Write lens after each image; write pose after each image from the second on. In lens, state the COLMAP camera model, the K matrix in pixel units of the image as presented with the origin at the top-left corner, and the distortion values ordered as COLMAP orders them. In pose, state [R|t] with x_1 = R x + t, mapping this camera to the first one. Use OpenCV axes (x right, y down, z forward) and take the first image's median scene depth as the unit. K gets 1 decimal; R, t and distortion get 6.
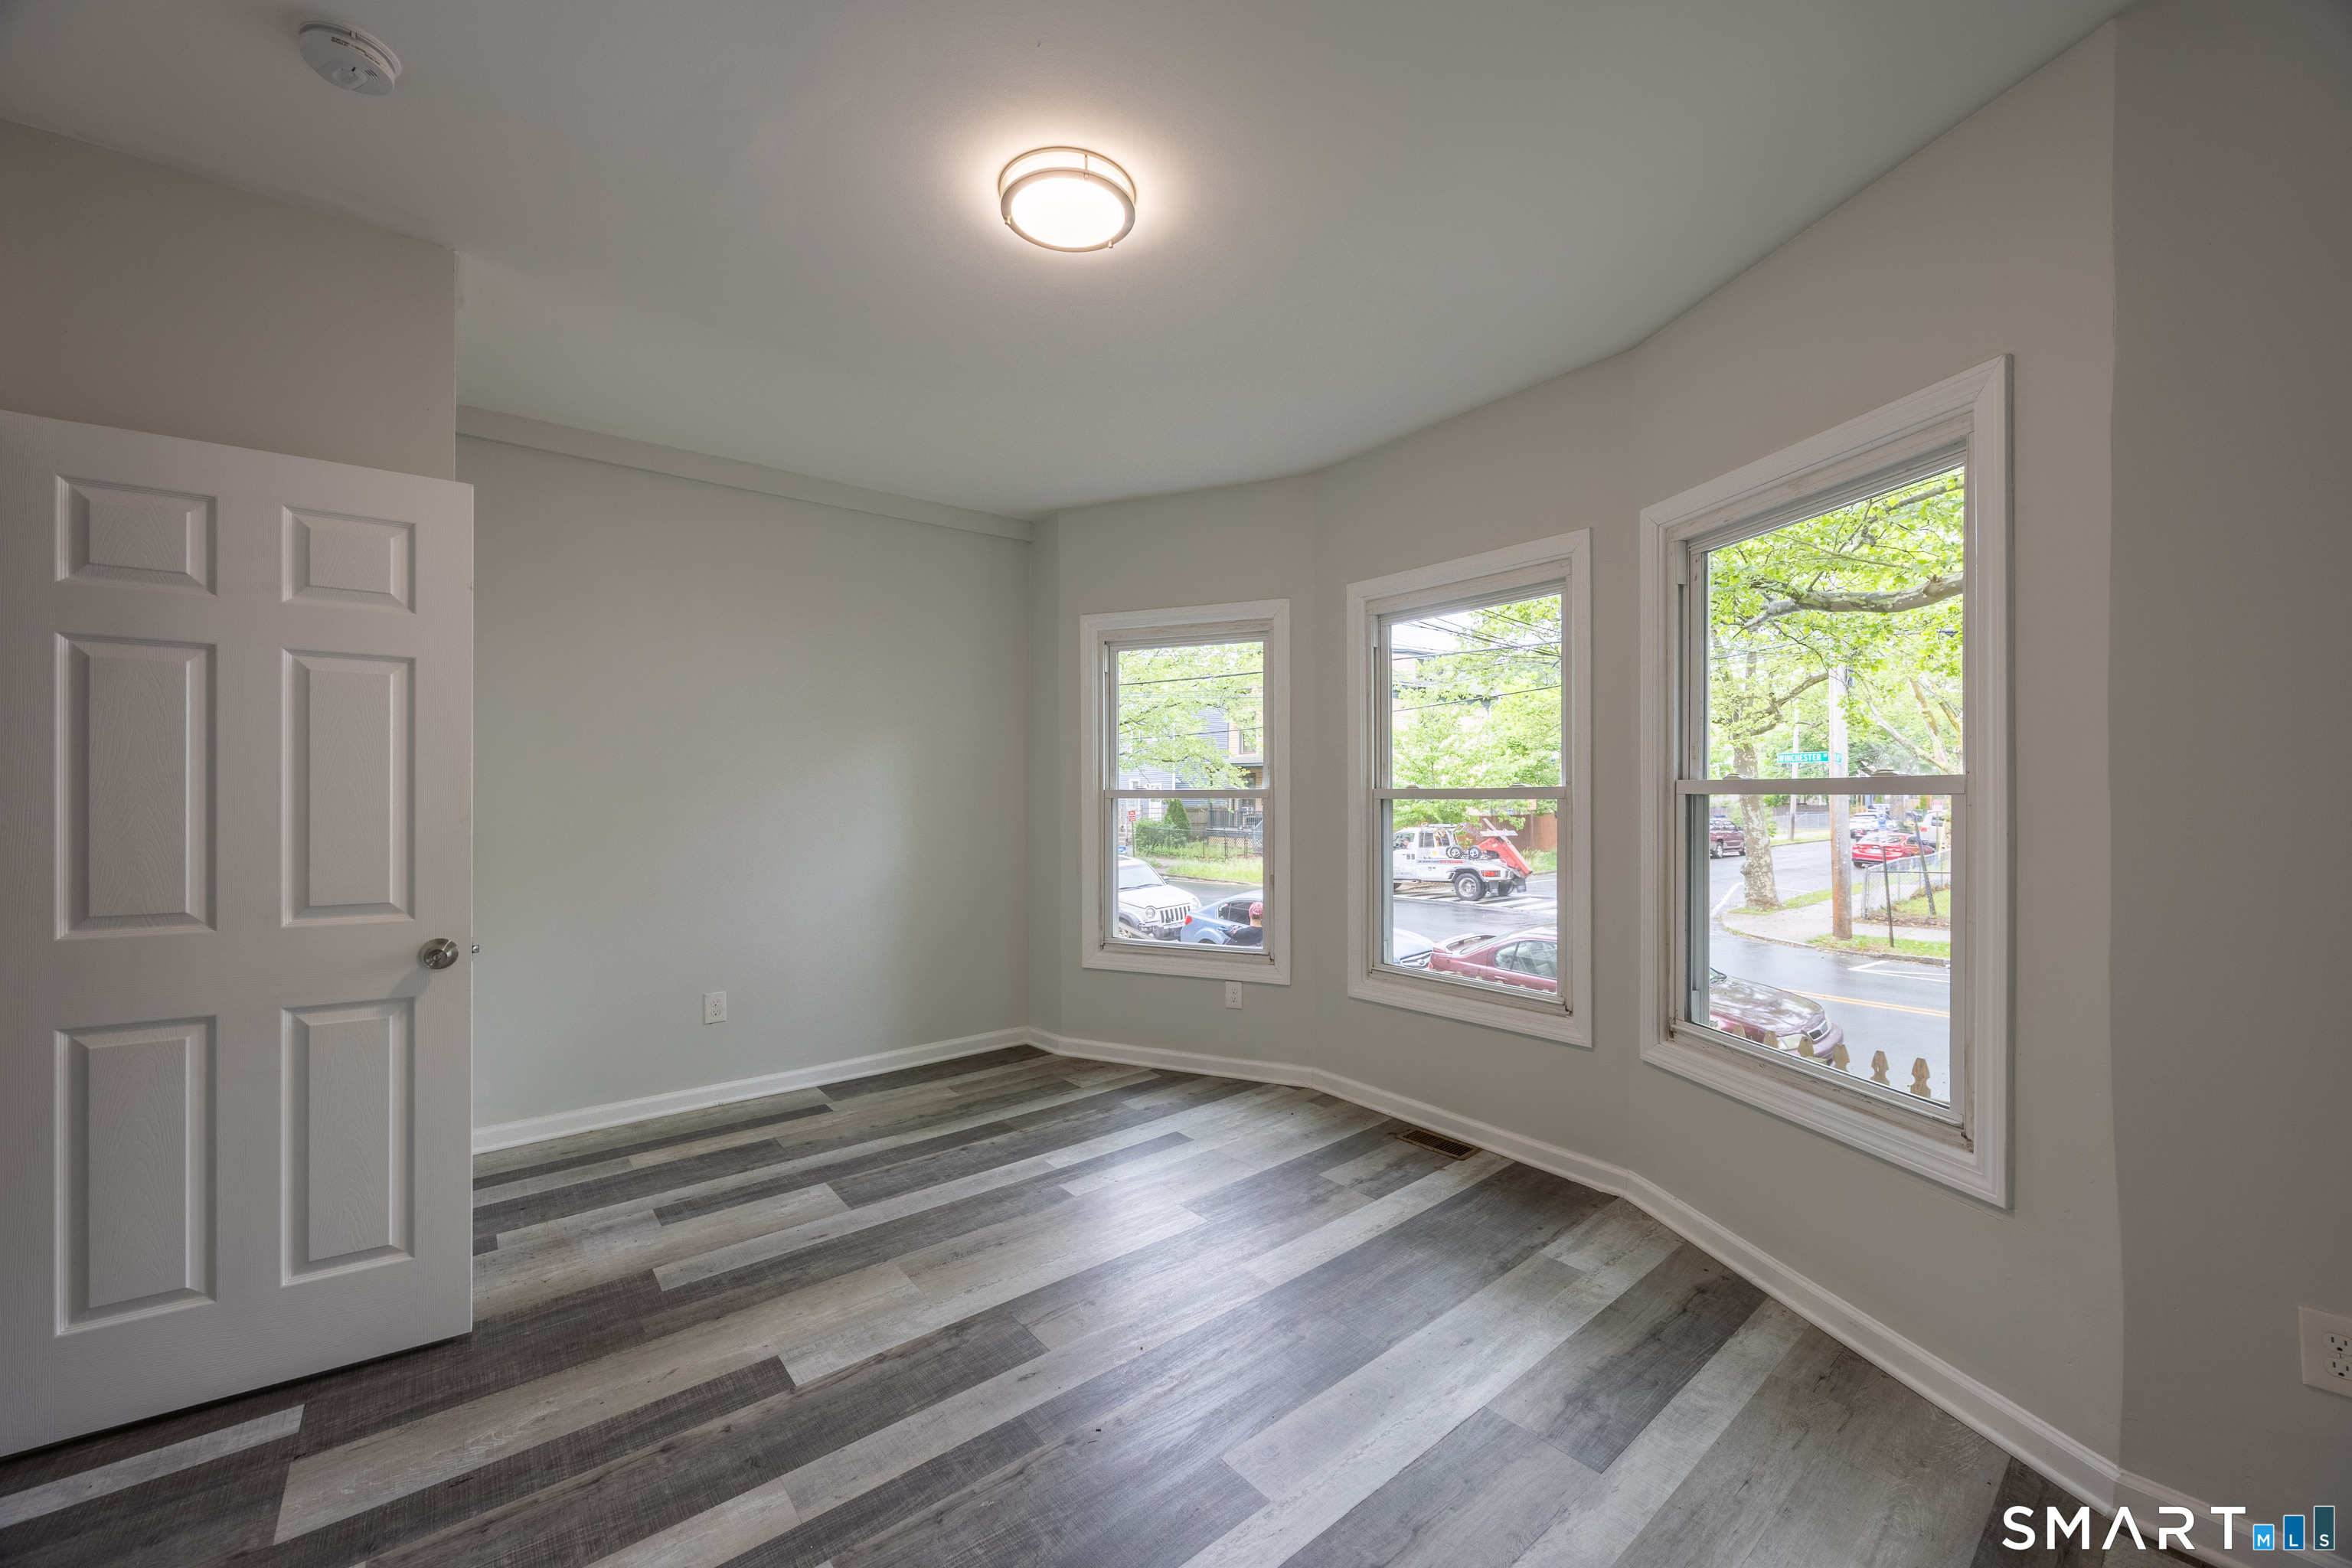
lens RADIAL K [[920.0, 0, 1165.7], [0, 920.0, 801.4], [0, 0, 1]] dist [-0.000647, -0.000086]
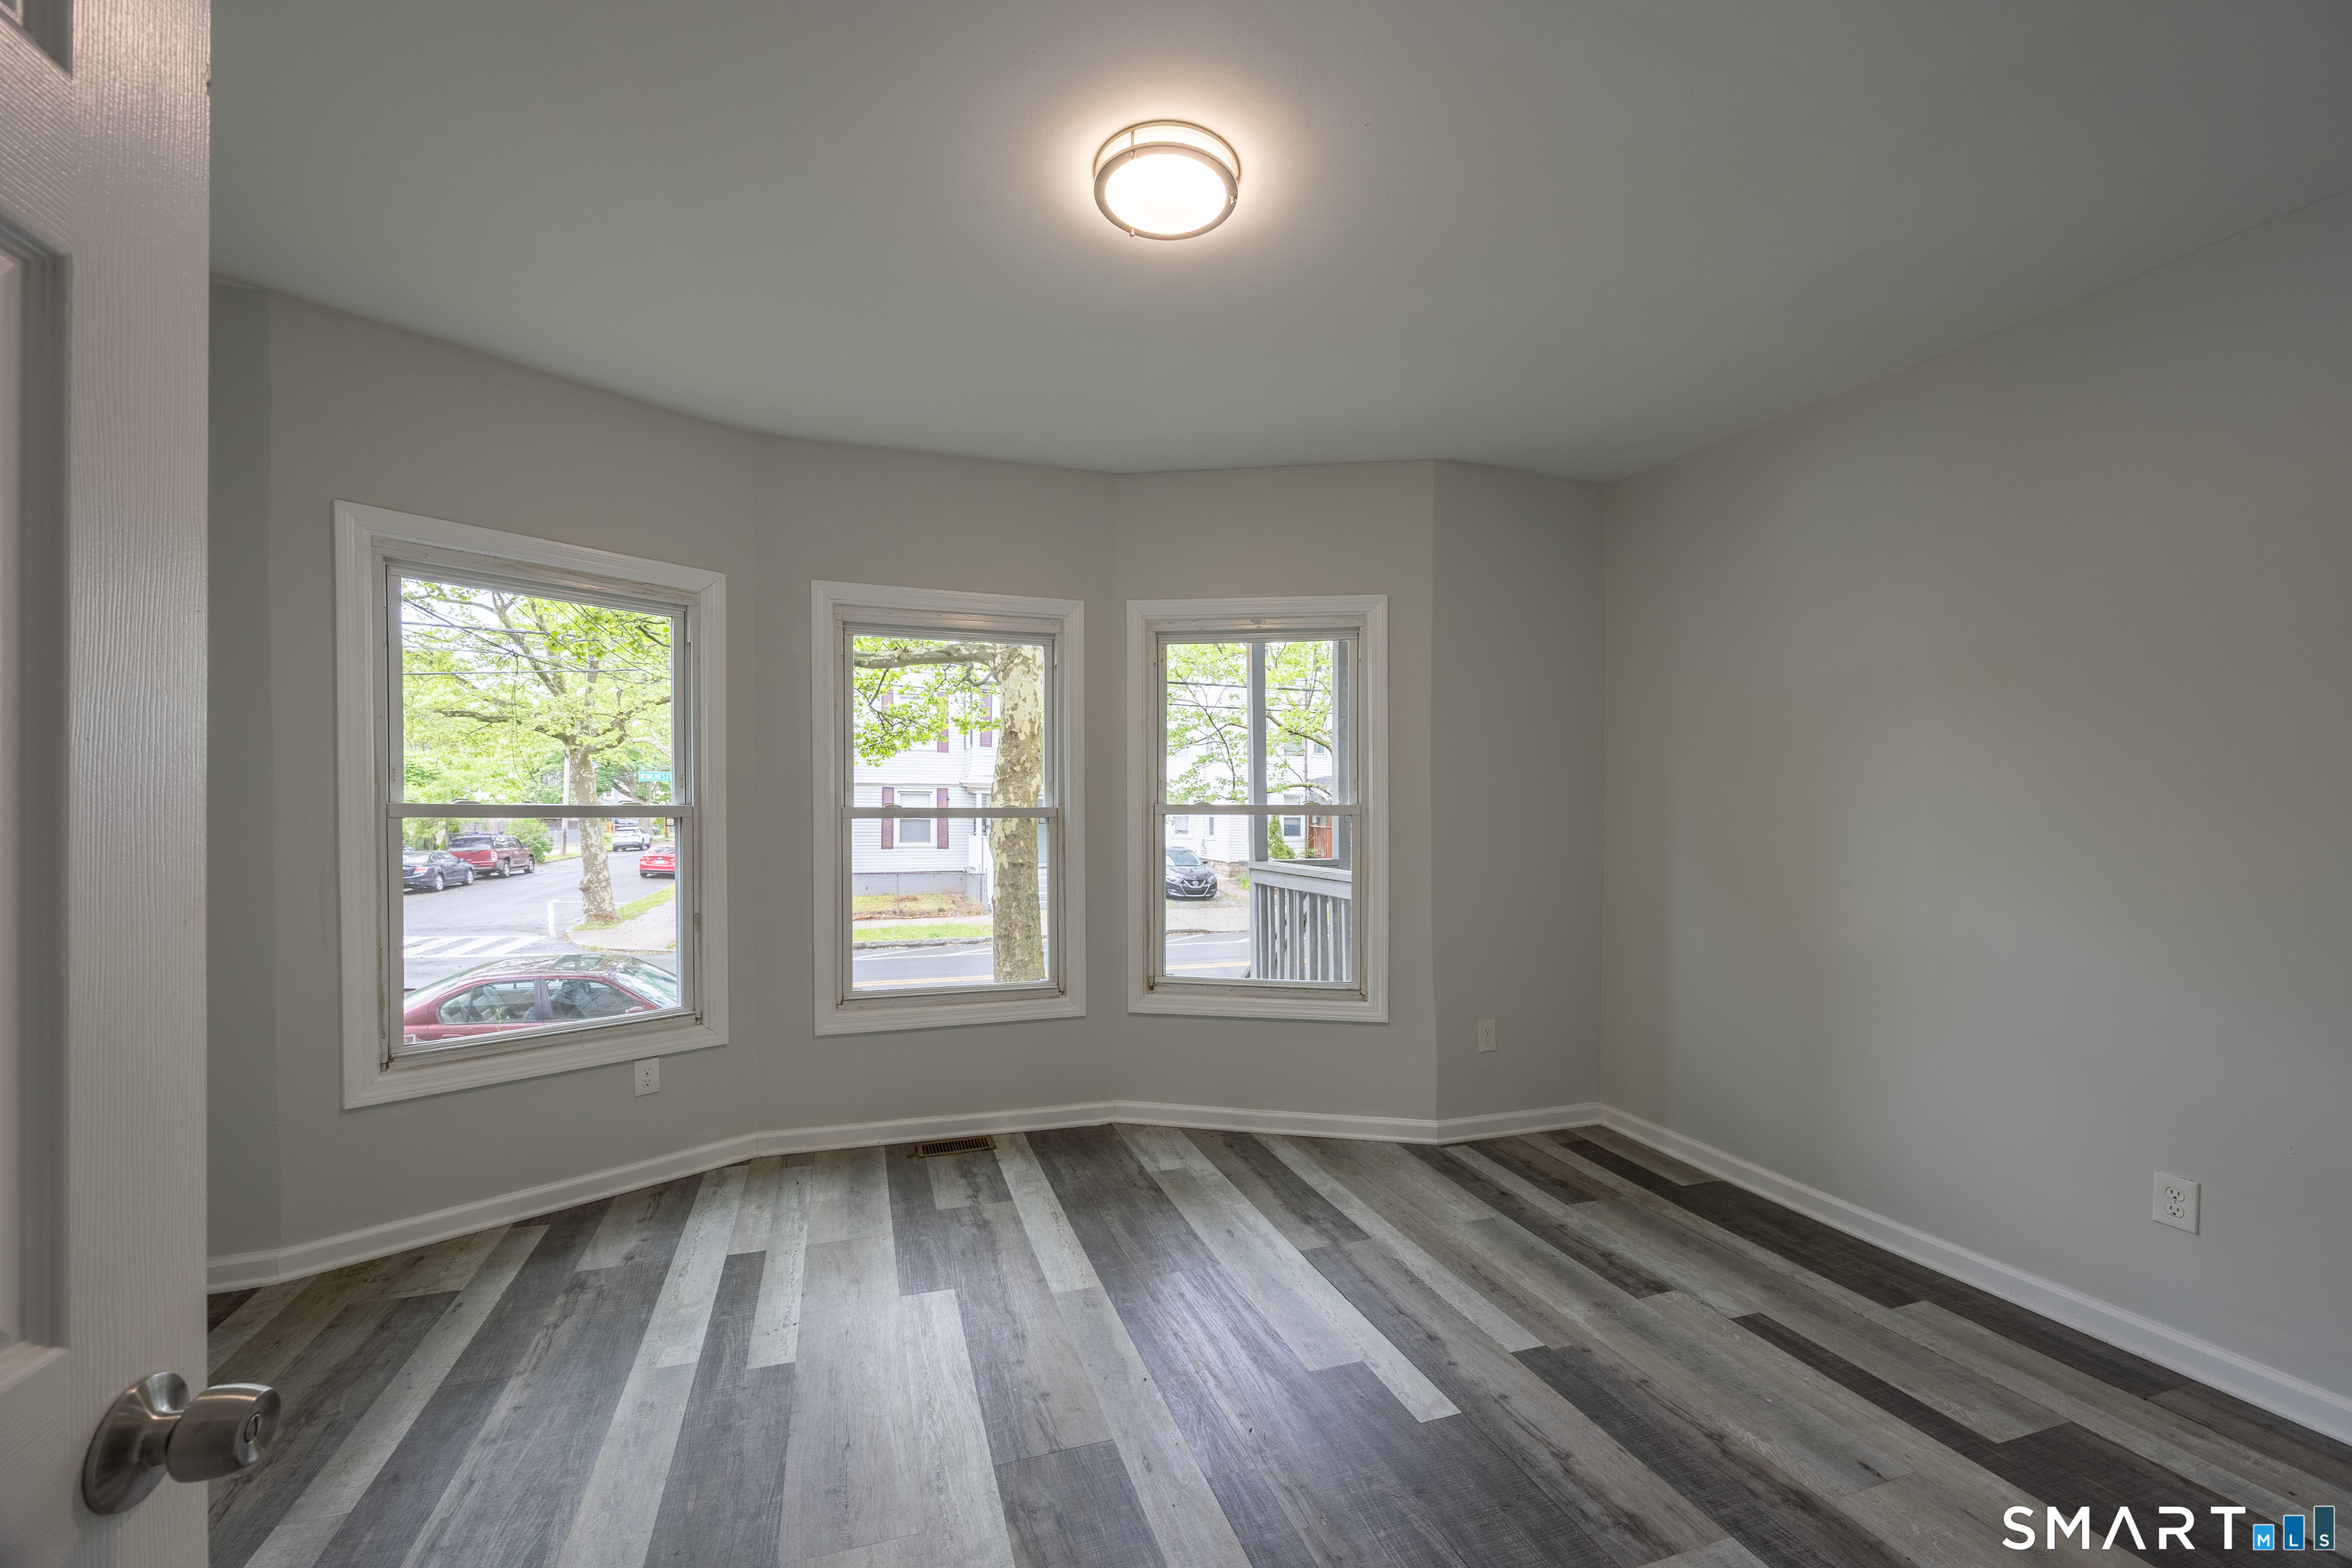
lens RADIAL K [[926.8, 0, 1164.2], [0, 926.8, 819.4], [0, 0, 1]] dist [-0.001003, 0.000006]
pose [[0.332771, -0.004567, 0.942997, -0.647032], [0.001866, 0.999990, 0.004185, -0.005027], [-0.943006, 0.000367, 0.332776, 0.443625]]
